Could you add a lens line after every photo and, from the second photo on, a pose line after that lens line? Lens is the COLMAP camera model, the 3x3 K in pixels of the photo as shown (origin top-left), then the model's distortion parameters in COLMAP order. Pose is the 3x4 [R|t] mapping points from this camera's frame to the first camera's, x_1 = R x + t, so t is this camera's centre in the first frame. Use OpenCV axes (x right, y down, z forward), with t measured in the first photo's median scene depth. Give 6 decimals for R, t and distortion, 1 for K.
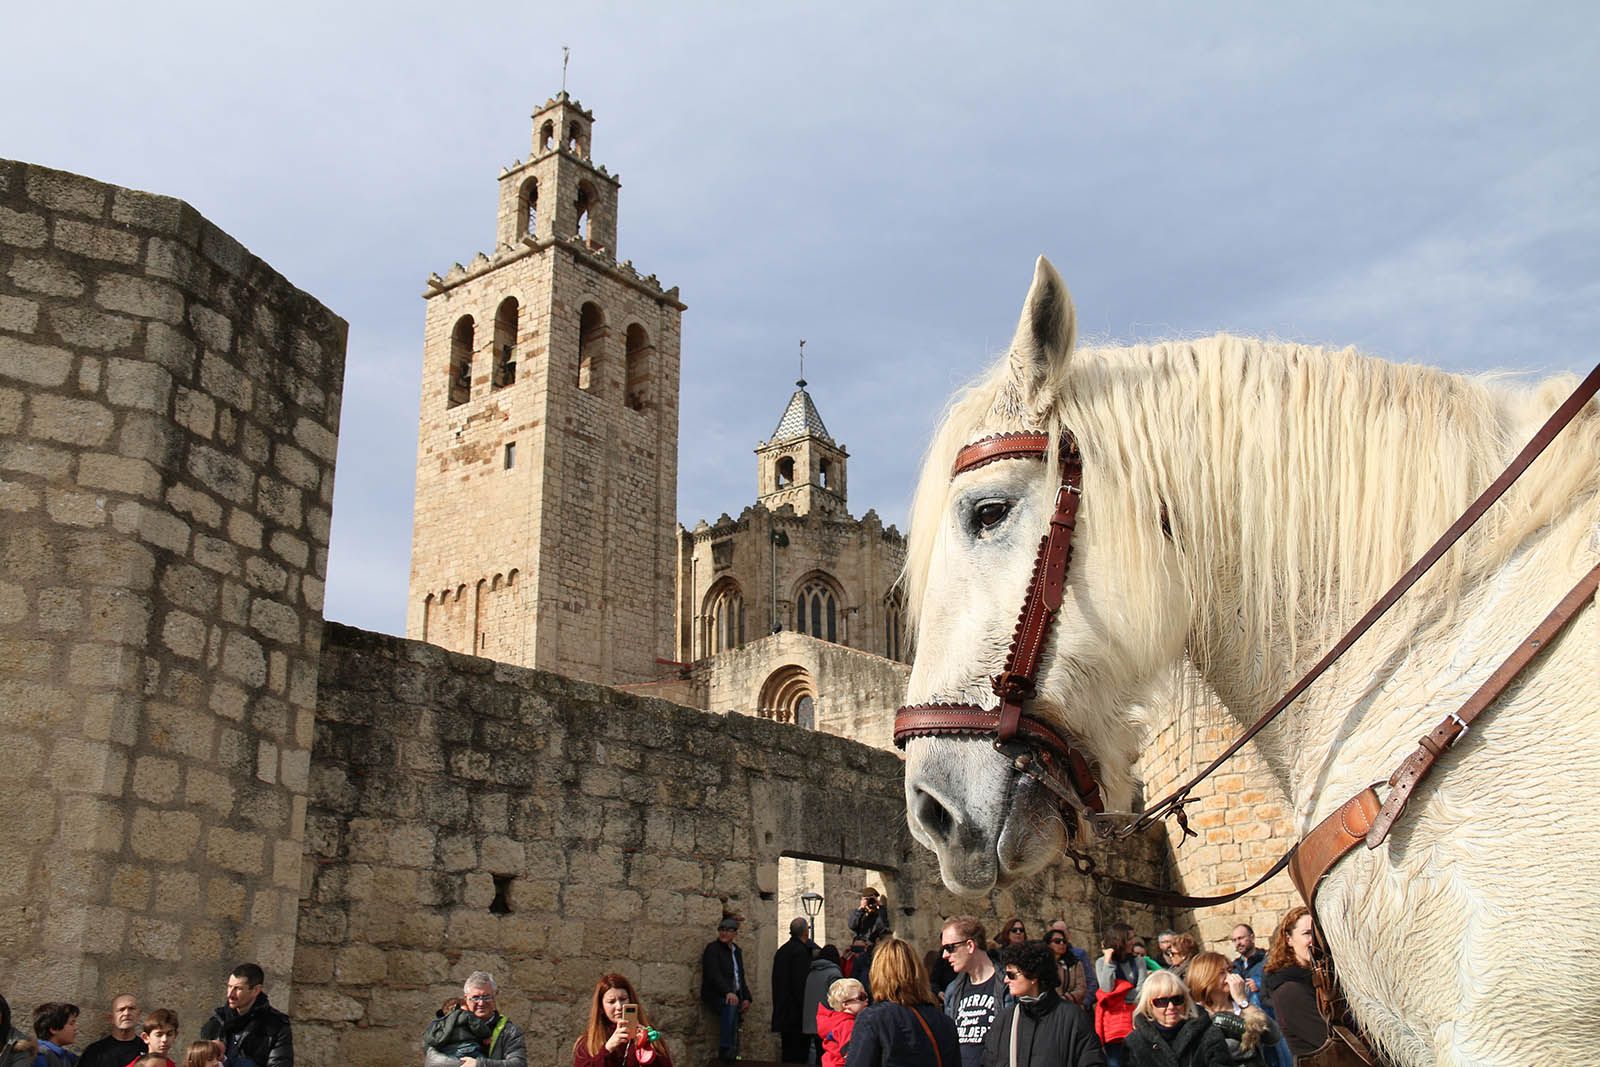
lens RADIAL K [[1668.4, 0, 800.1], [0, 1668.4, 554.1], [0, 0, 1]] dist [-0.043570, 0.153464]
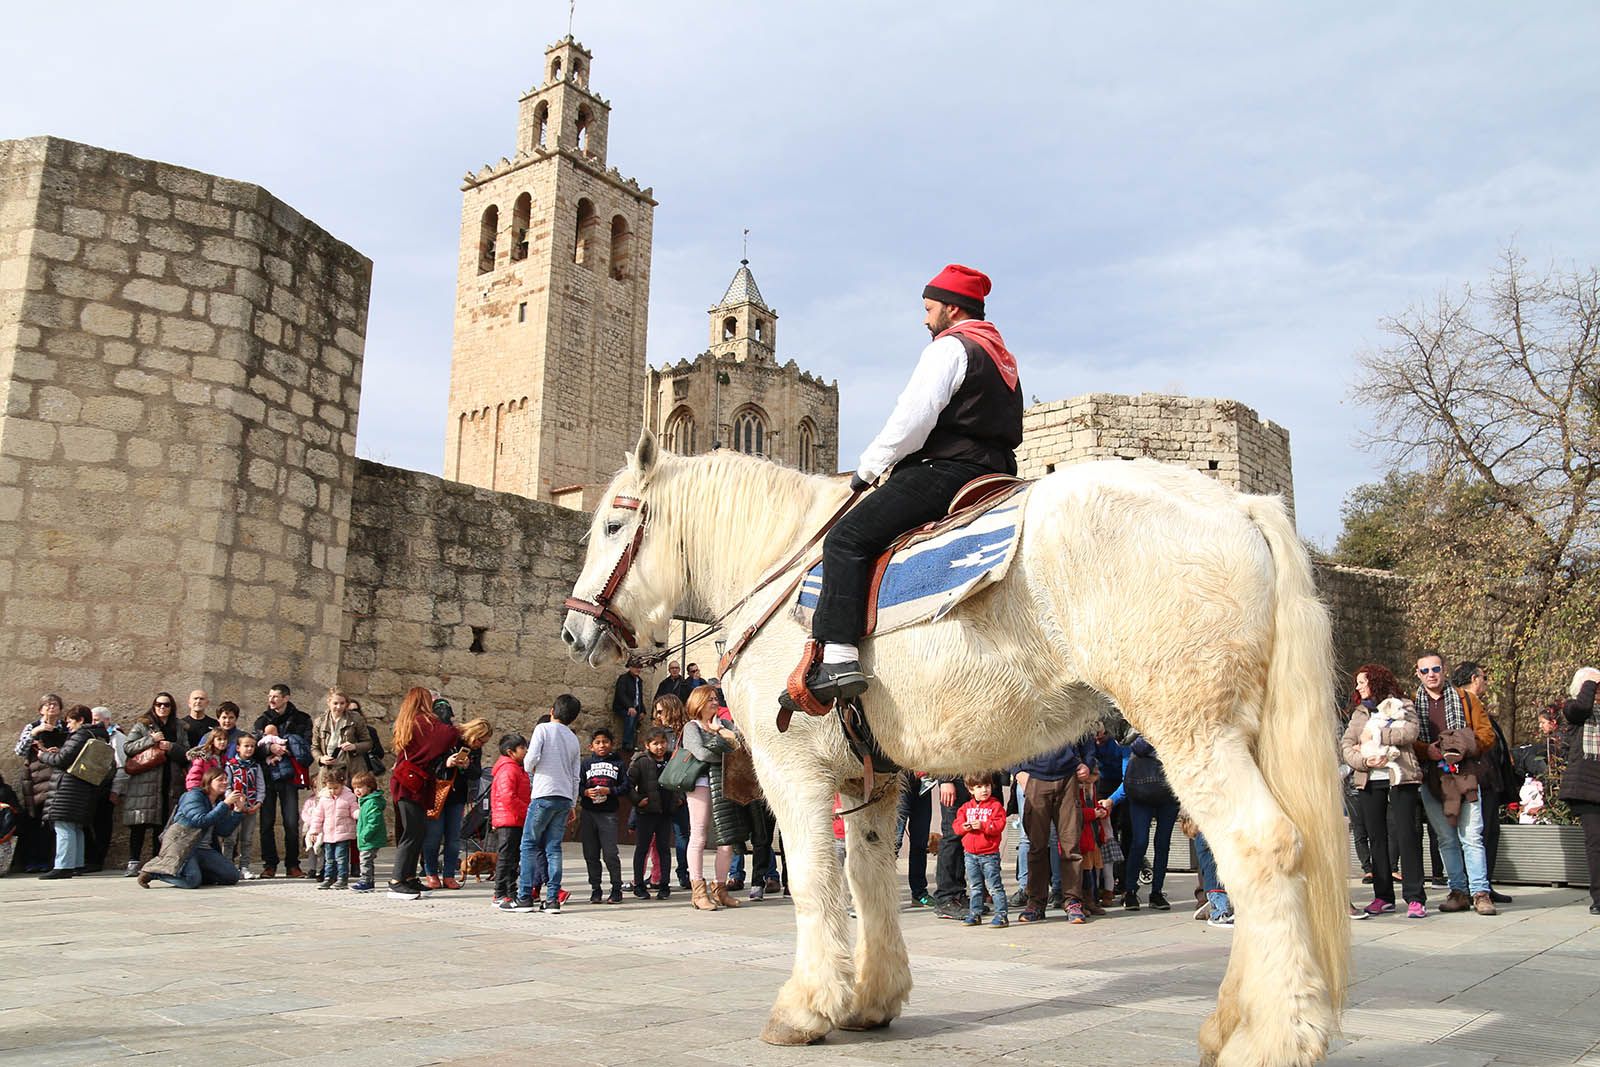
lens RADIAL K [[1257.3, 0, 801.8], [0, 1257.3, 553.5], [0, 0, 1]] dist [-0.124223, 0.116868]
pose [[0.998806, 0.029941, 0.038598, 0.067537], [-0.034943, 0.990061, 0.136229, -0.038474], [-0.034135, -0.137416, 0.989925, -0.124776]]
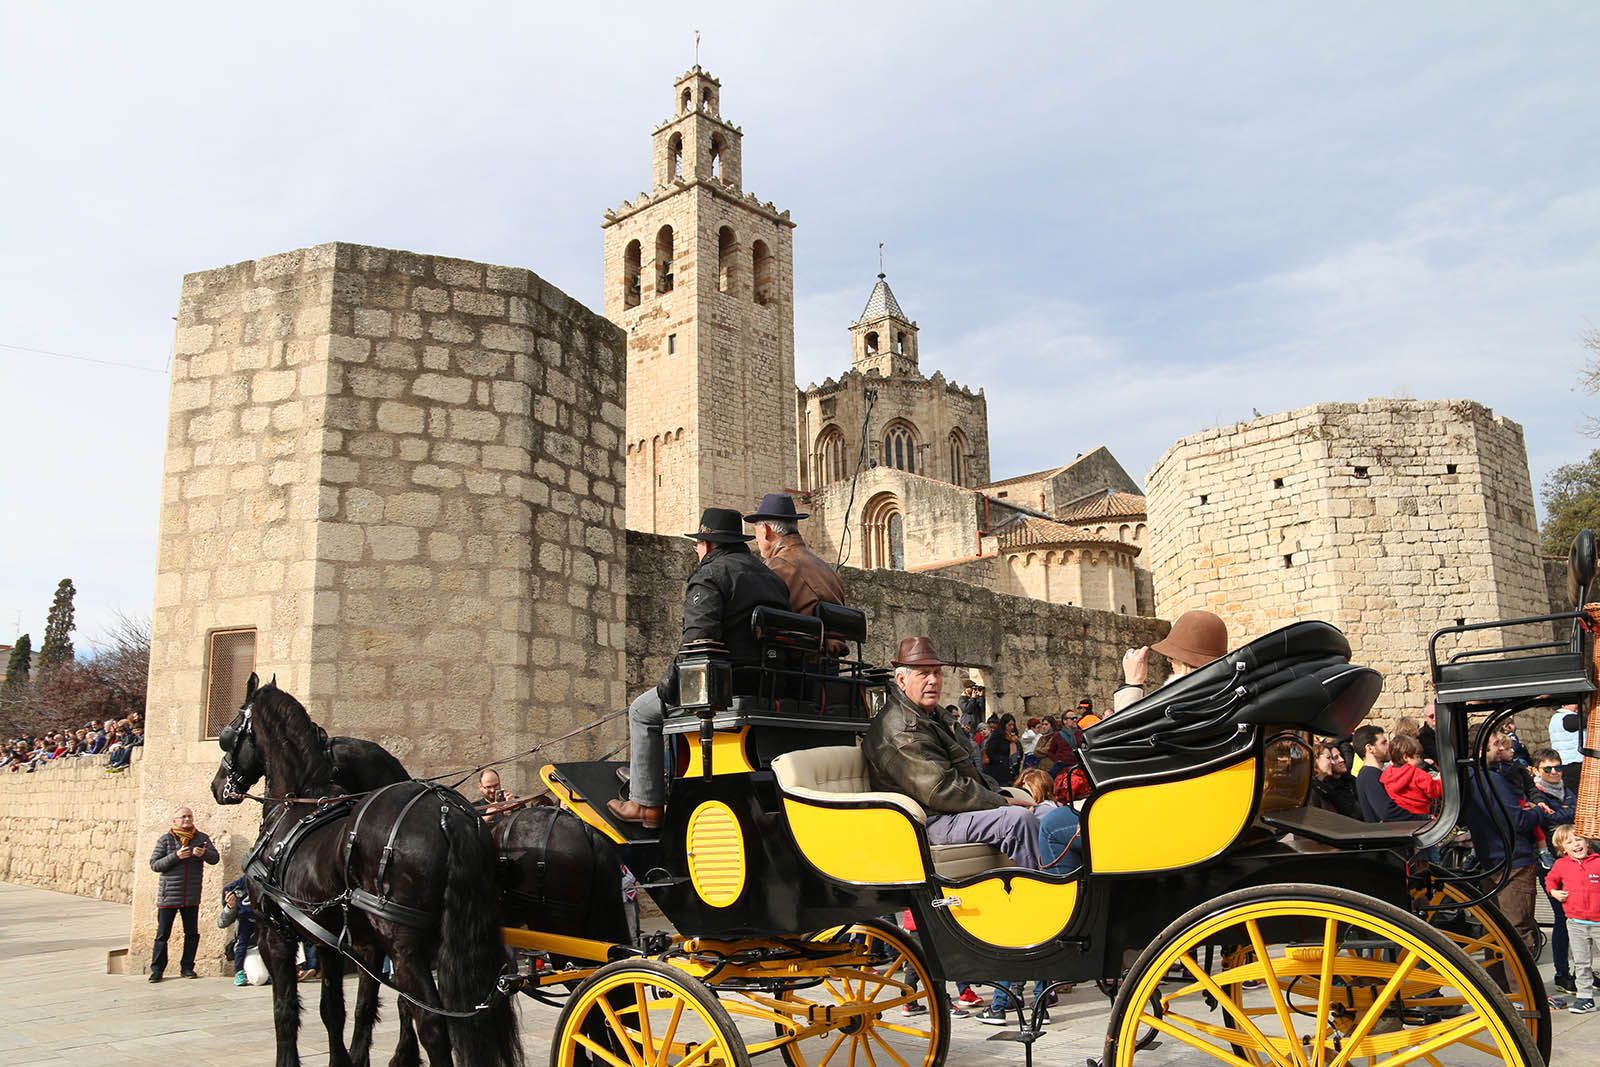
lens RADIAL K [[1257.3, 0, 801.8], [0, 1257.3, 553.5], [0, 0, 1]] dist [-0.124223, 0.116868]
pose [[0.997876, -0.029106, -0.058273, -0.049539], [0.036608, 0.990558, 0.132118, -0.074134], [0.053877, -0.133970, 0.989520, -0.106166]]
